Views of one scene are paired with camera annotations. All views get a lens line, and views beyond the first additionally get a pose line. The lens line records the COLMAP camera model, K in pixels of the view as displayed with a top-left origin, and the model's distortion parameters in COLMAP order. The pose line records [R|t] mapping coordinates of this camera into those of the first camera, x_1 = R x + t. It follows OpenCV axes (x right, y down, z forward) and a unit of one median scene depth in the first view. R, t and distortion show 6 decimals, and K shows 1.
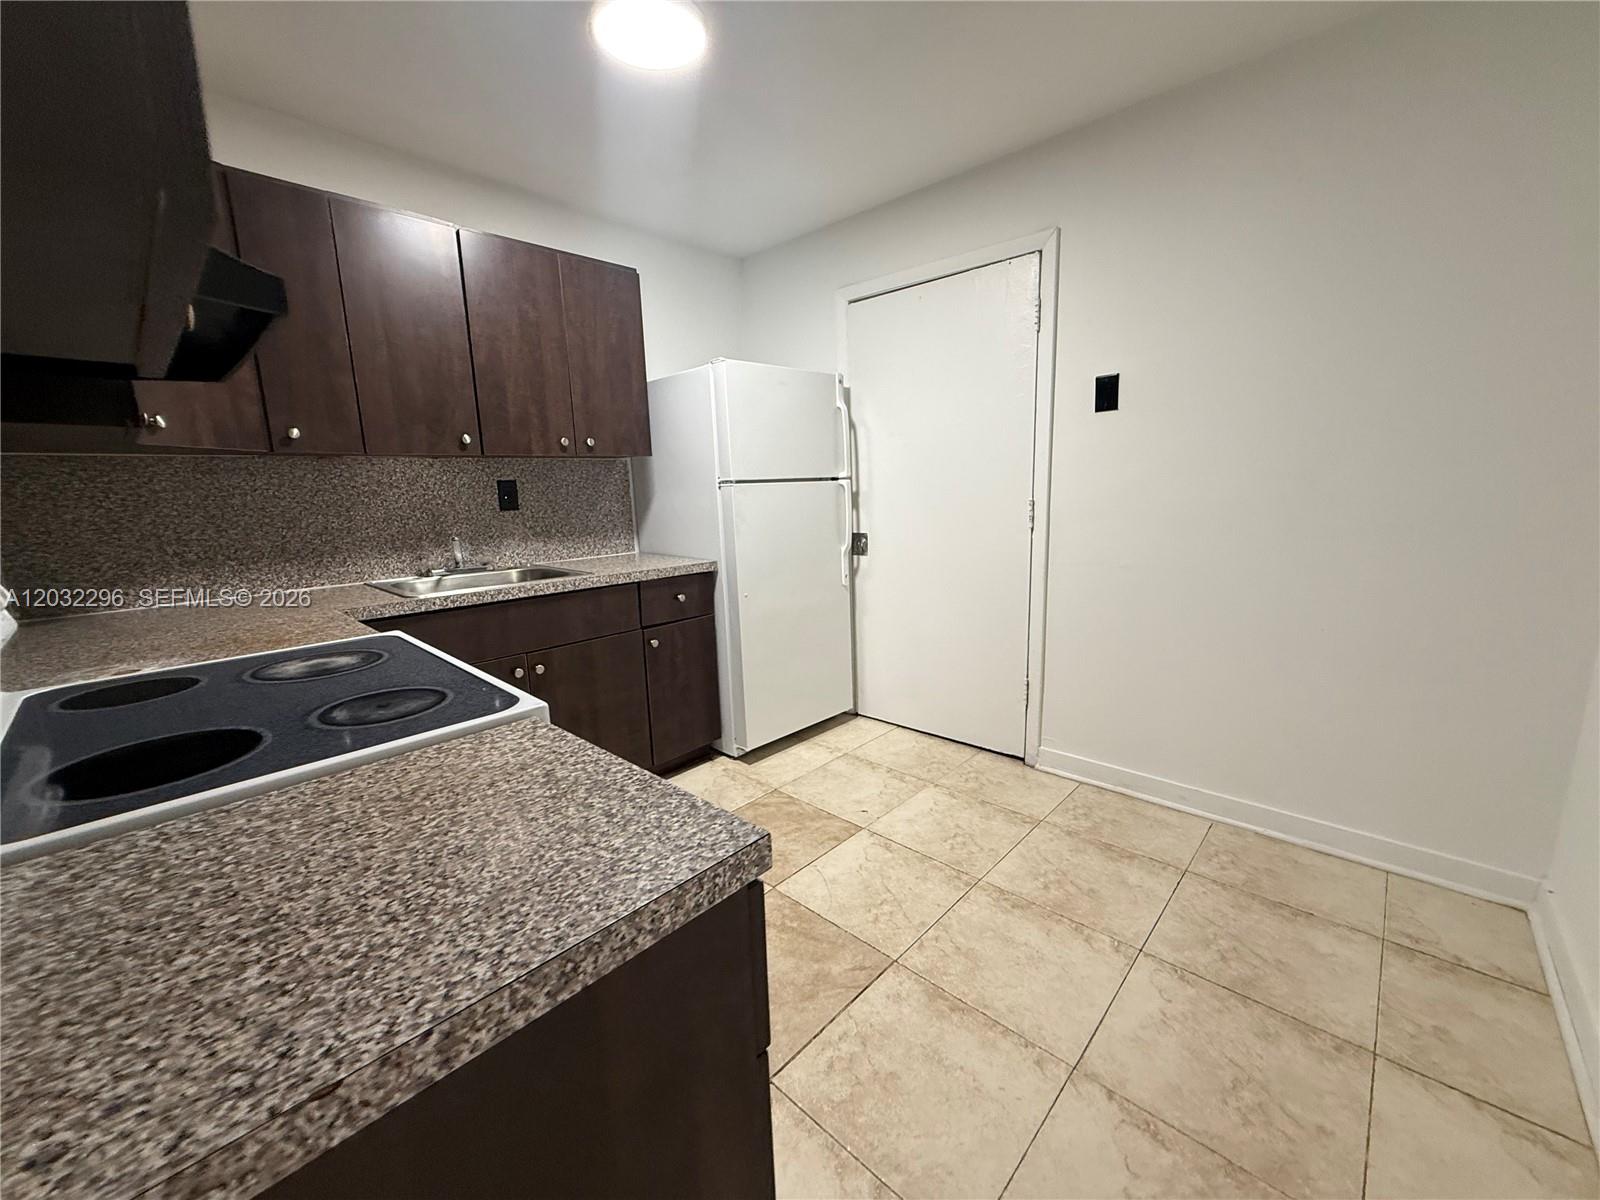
lens RADIAL K [[632.5, 0, 795.2], [0, 632.5, 593.6], [0, 0, 1]] dist [-0.001745, 0.000485]
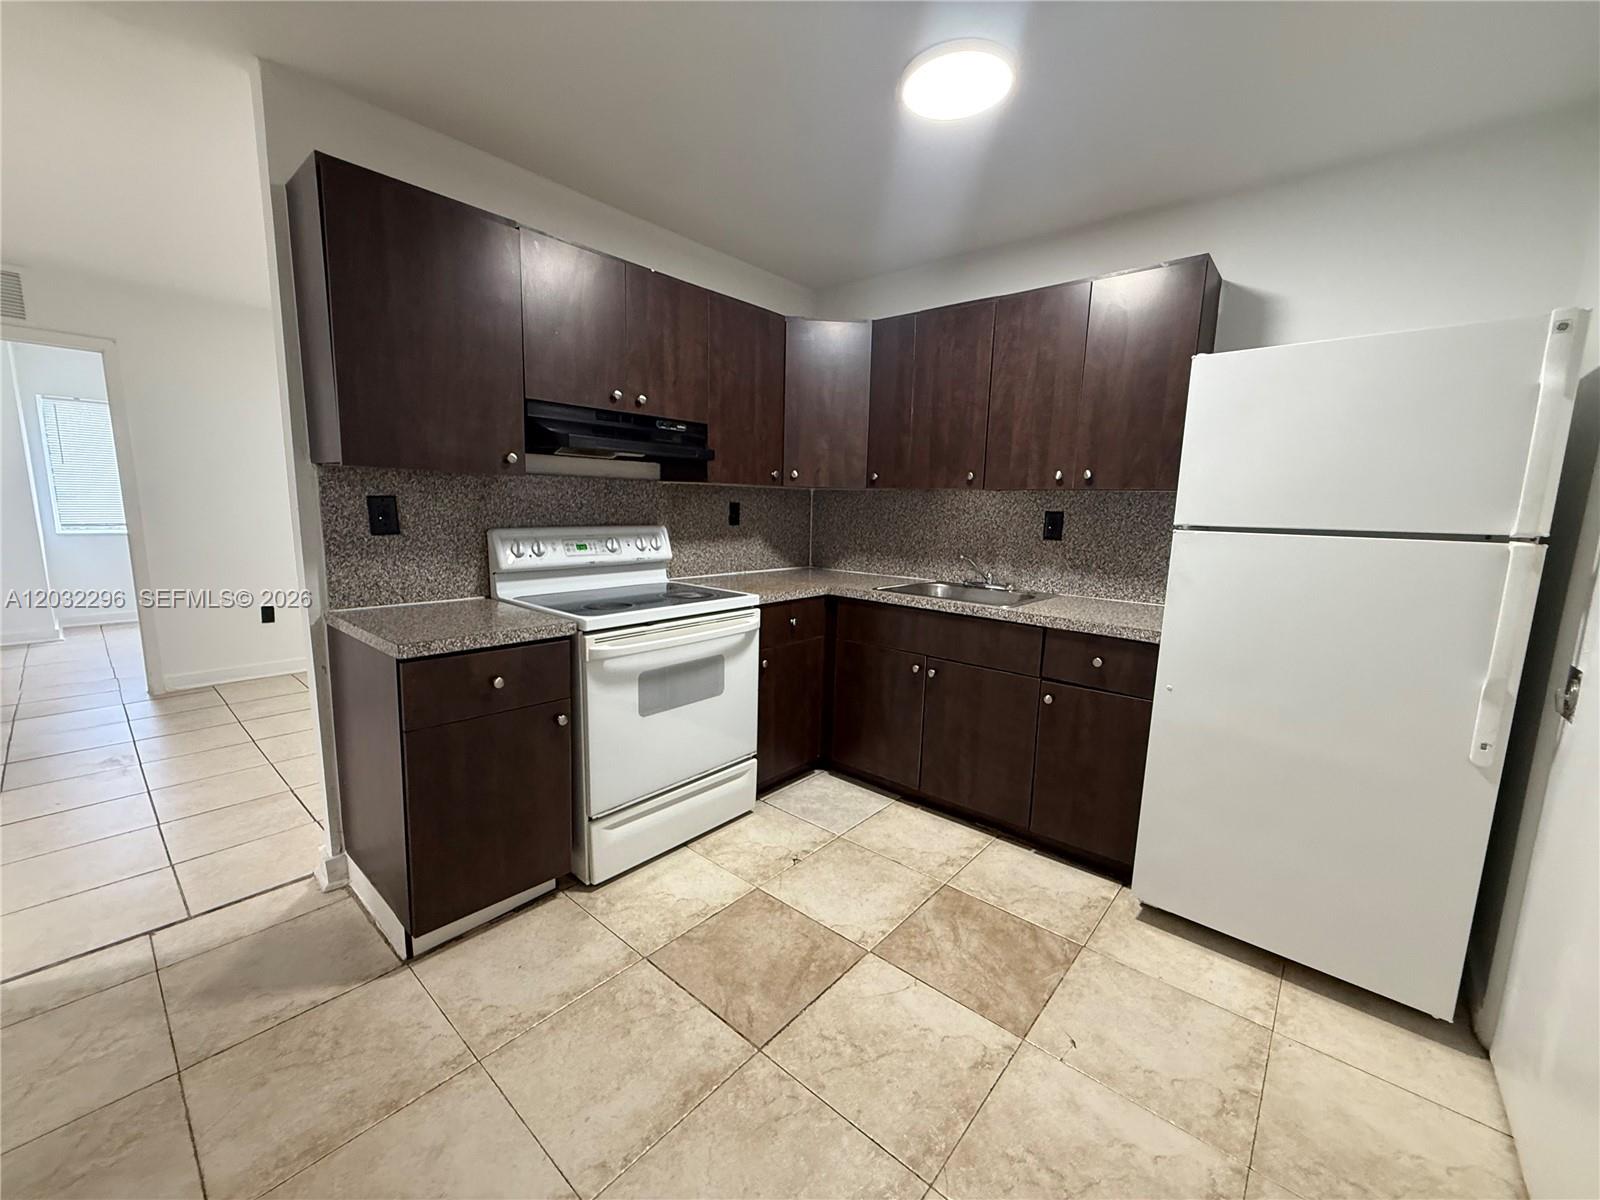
lens RADIAL K [[632.5, 0, 794.3], [0, 632.5, 602.9], [0, 0, 1]] dist [-0.001745, 0.000485]
pose [[0.054558, 0.175951, -0.982886, 0.699409], [-0.210118, 0.964334, 0.160966, -0.137363], [0.976153, 0.197740, 0.089582, 0.634820]]
